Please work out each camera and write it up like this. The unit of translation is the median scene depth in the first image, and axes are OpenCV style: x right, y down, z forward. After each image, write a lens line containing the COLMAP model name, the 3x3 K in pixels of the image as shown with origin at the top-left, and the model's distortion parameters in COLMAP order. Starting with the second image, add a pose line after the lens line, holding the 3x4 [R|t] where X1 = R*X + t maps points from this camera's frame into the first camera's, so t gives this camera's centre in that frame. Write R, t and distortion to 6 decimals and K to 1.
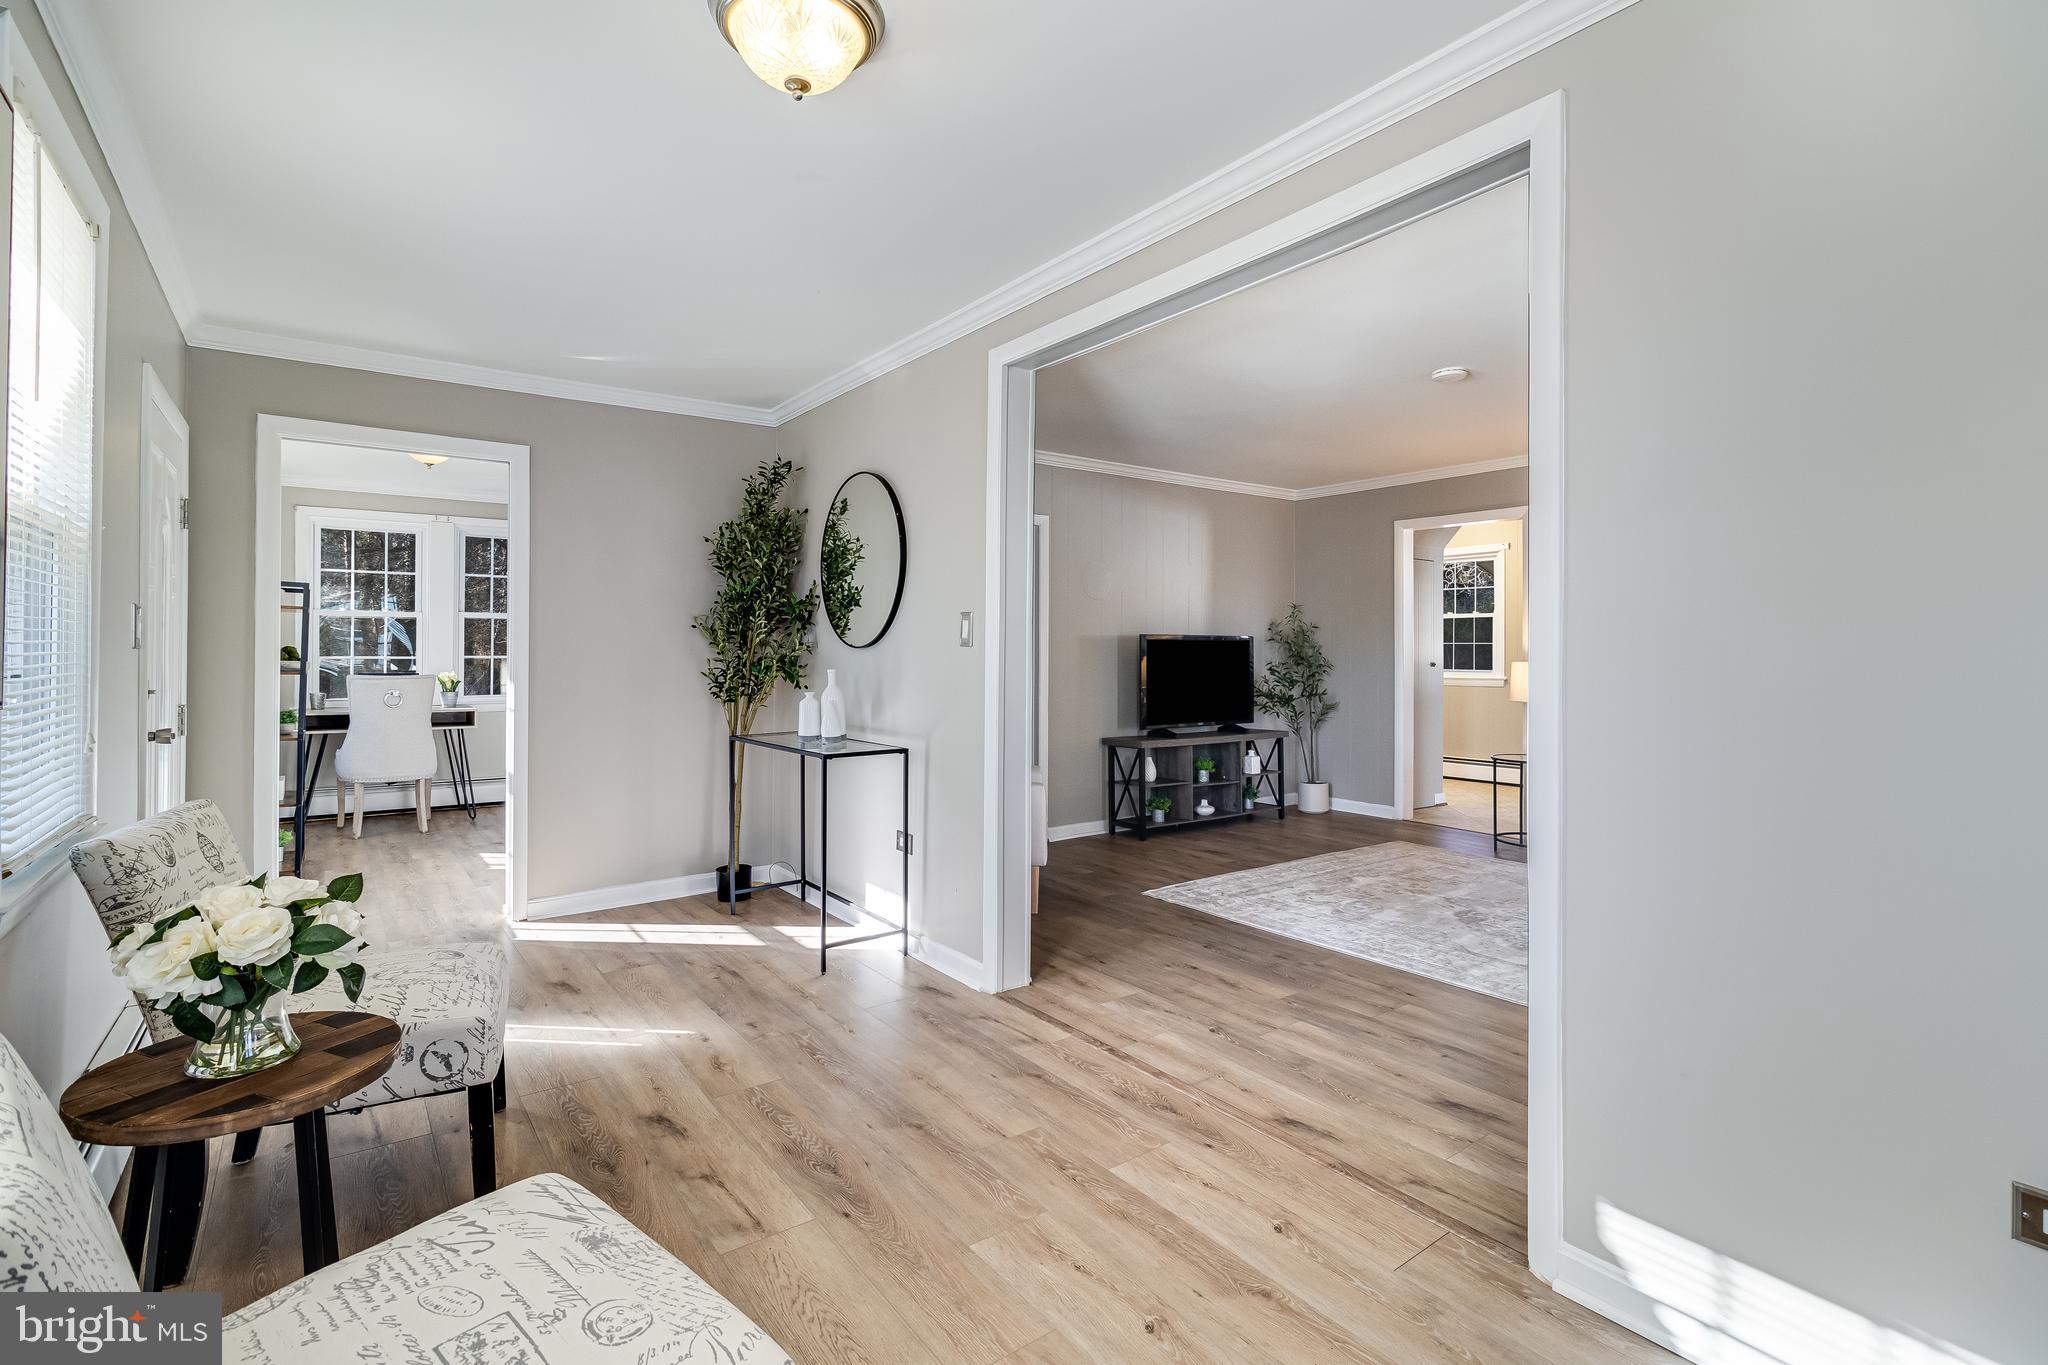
lens RADIAL K [[945.9, 0, 1022.7], [0, 945.9, 662.8], [0, 0, 1]] dist [-0.003668, 0.000327]
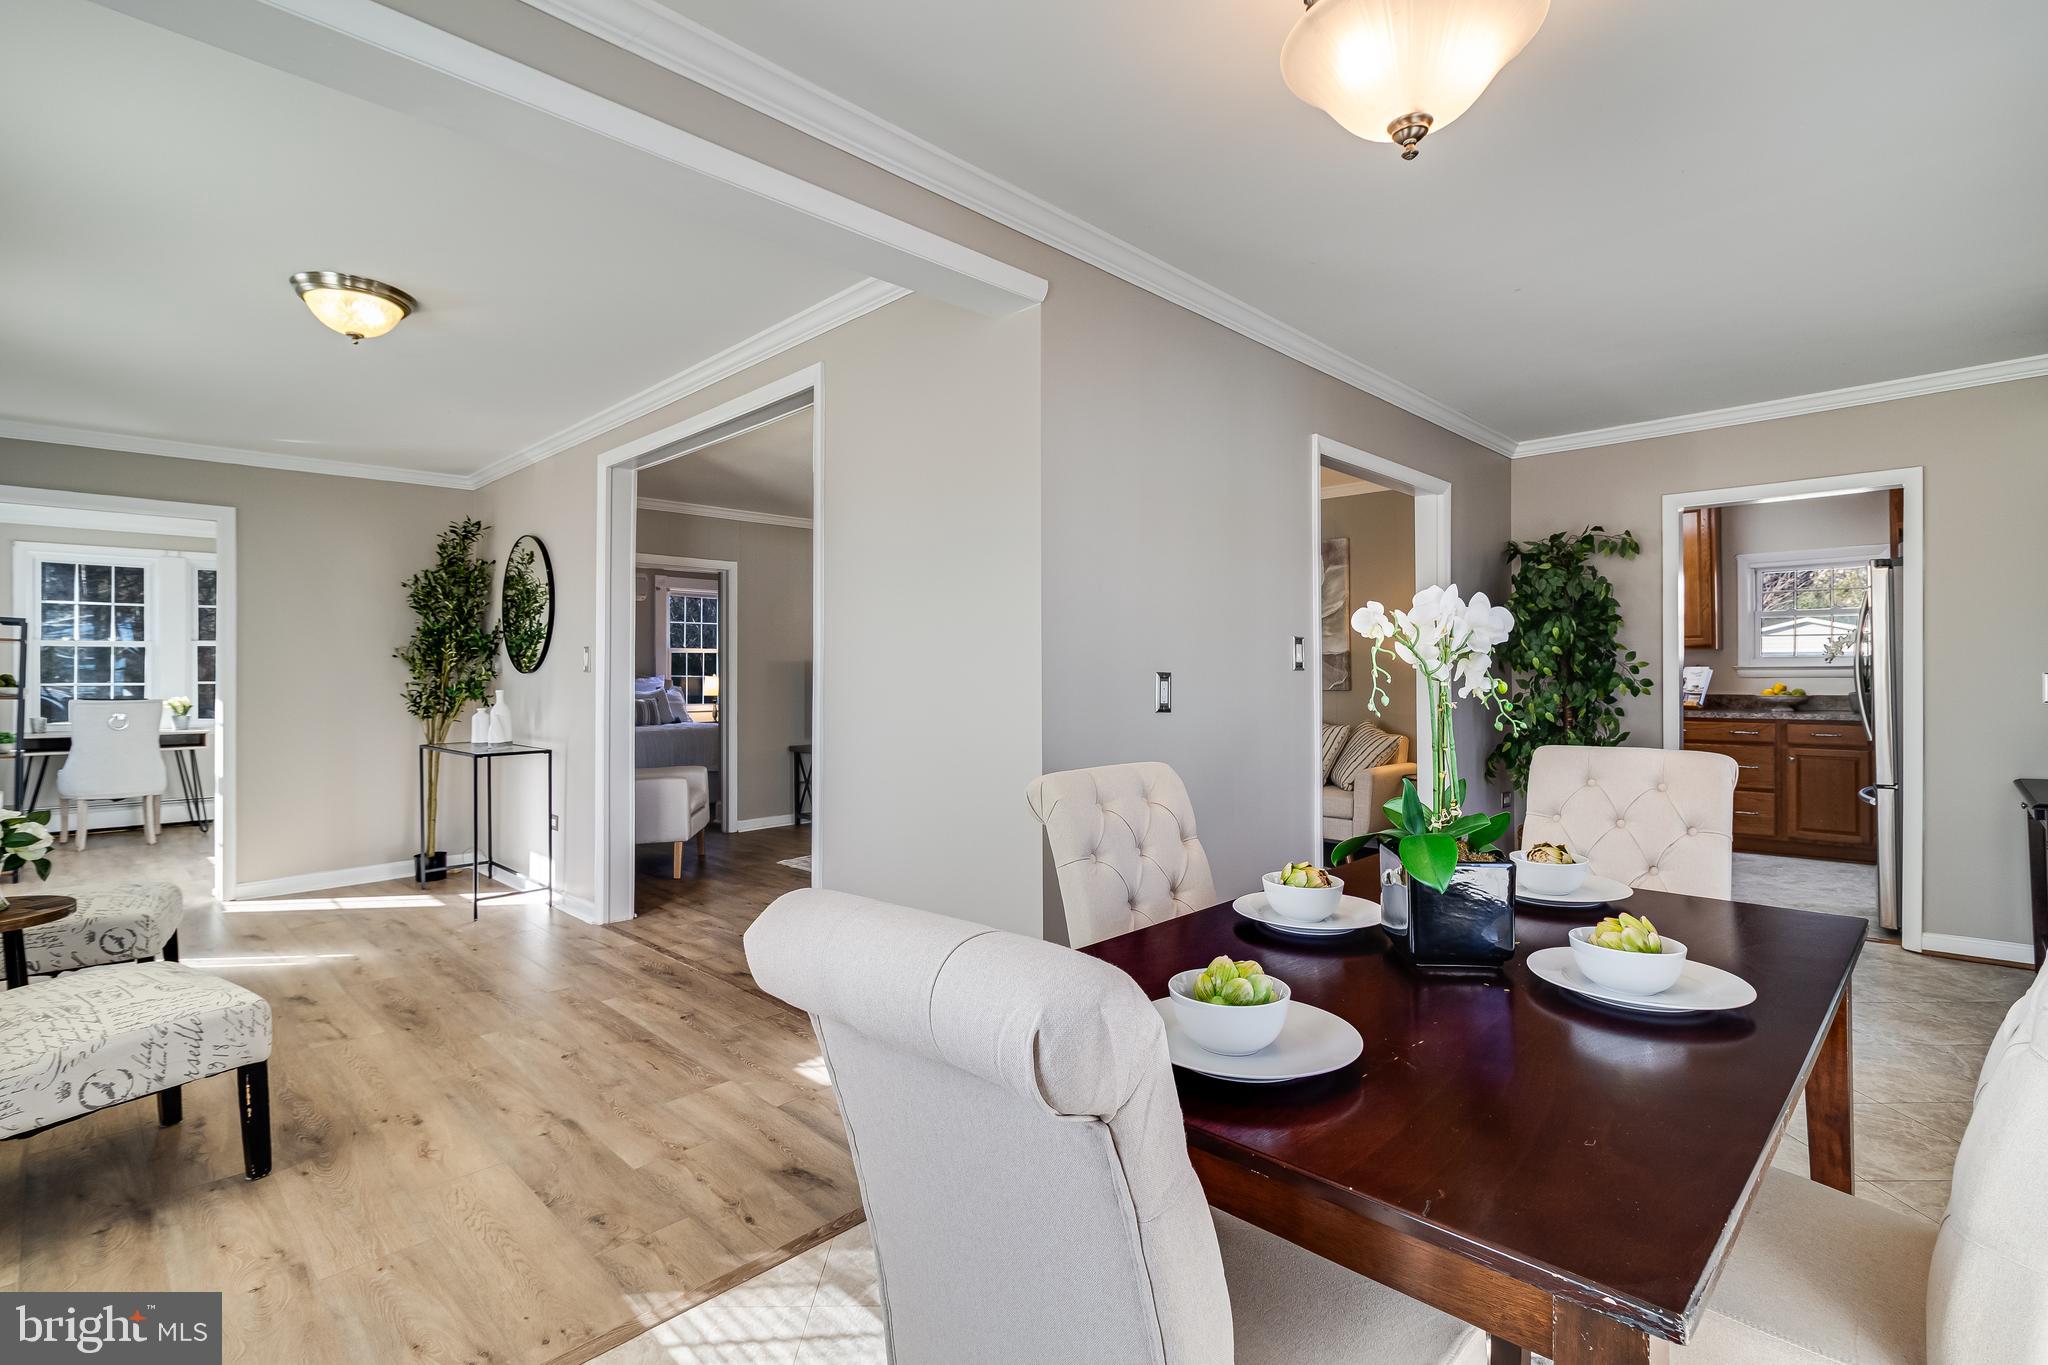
lens RADIAL K [[942.9, 0, 1024.0], [0, 942.9, 682.5], [0, 0, 1]] dist [0.001081, -0.000578]
pose [[0.987160, -0.007115, 0.159577, 0.255957], [0.007483, 0.999971, -0.001704, 0.003308], [-0.159560, 0.002877, 0.987184, -0.321871]]
